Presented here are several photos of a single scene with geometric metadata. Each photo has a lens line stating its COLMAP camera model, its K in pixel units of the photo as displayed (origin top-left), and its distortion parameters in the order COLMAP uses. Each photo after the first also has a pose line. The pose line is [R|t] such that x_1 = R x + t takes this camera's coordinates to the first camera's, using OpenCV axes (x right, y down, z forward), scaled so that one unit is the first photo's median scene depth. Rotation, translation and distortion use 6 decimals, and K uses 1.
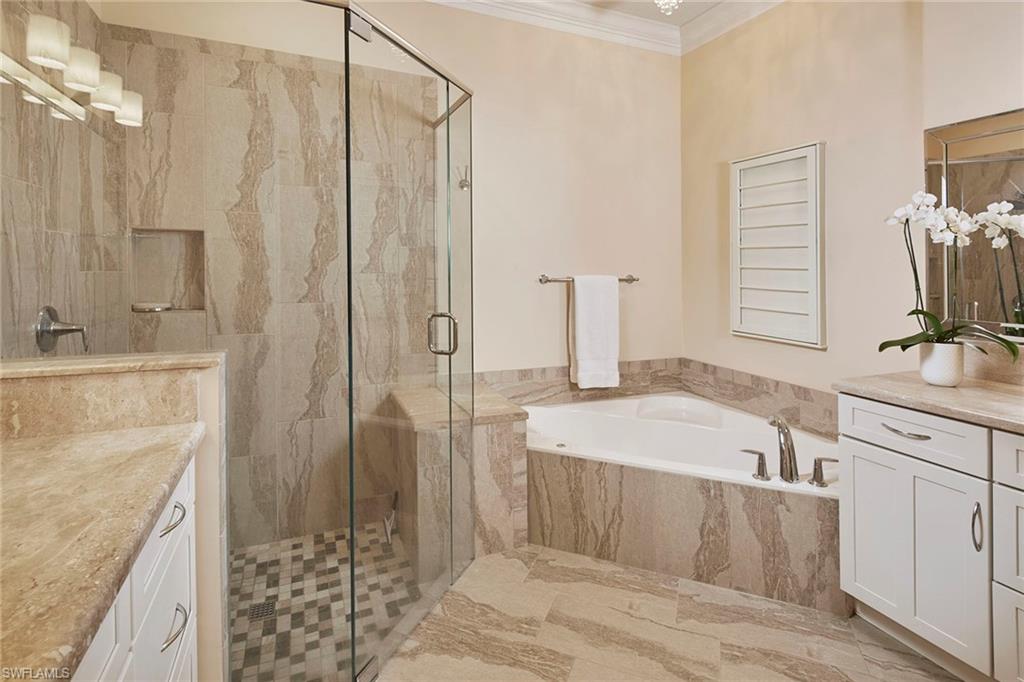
lens RADIAL K [[491.0, 0, 509.9], [0, 491.0, 271.4], [0, 0, 1]] dist [0.002496, -0.002591]
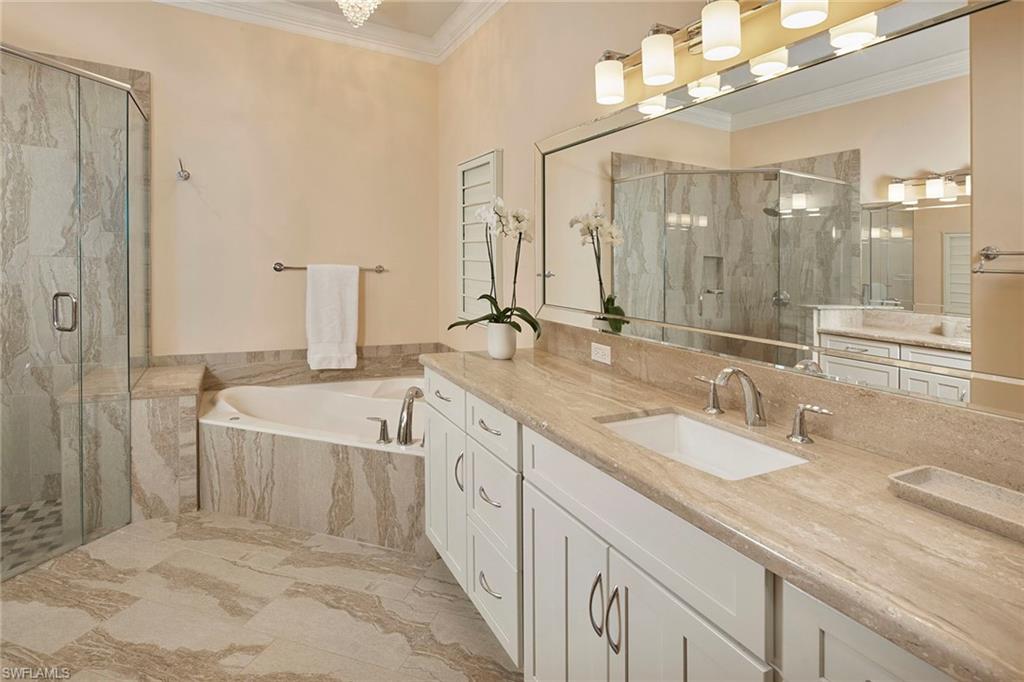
lens RADIAL K [[491.0, 0, 509.9], [0, 491.0, 271.4], [0, 0, 1]] dist [0.002496, -0.002591]
pose [[0.995115, 0.016648, 0.097310, 0.635641], [-0.017519, 0.999814, 0.008099, 0.010972], [-0.097157, -0.009764, 0.995221, -0.143420]]
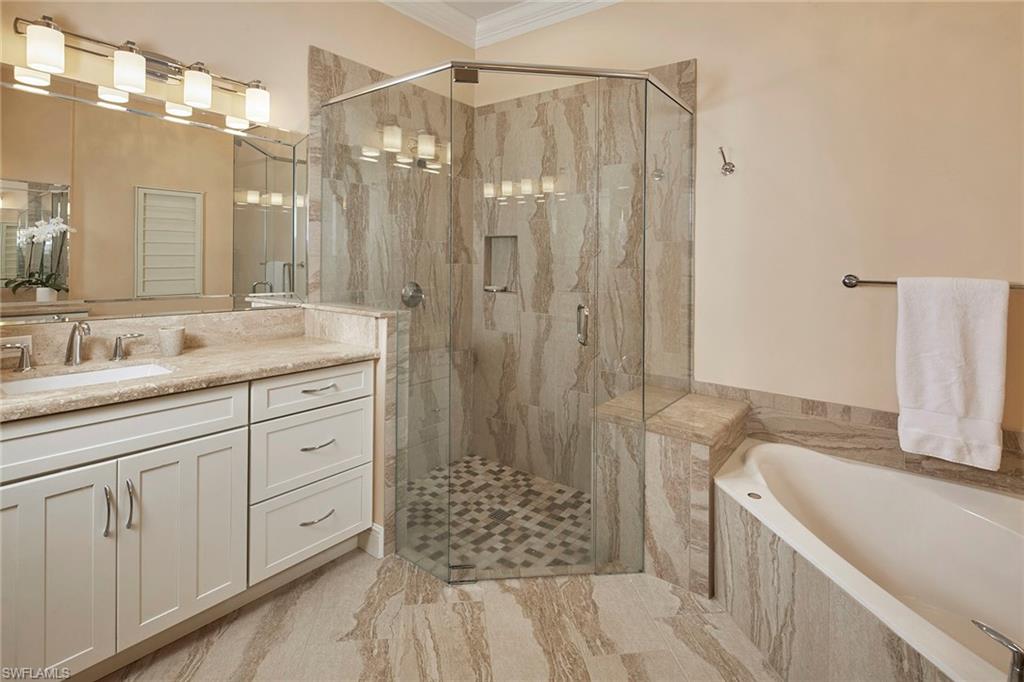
lens RADIAL K [[499.5, 0, 533.8], [0, 499.5, 274.9], [0, 0, 1]] dist [0.001896, -0.005415]
pose [[0.510573, 0.019563, -0.859612, 0.625549], [-0.020776, 0.999730, 0.010411, 0.012049], [0.859583, 0.012543, 0.510842, 0.325230]]
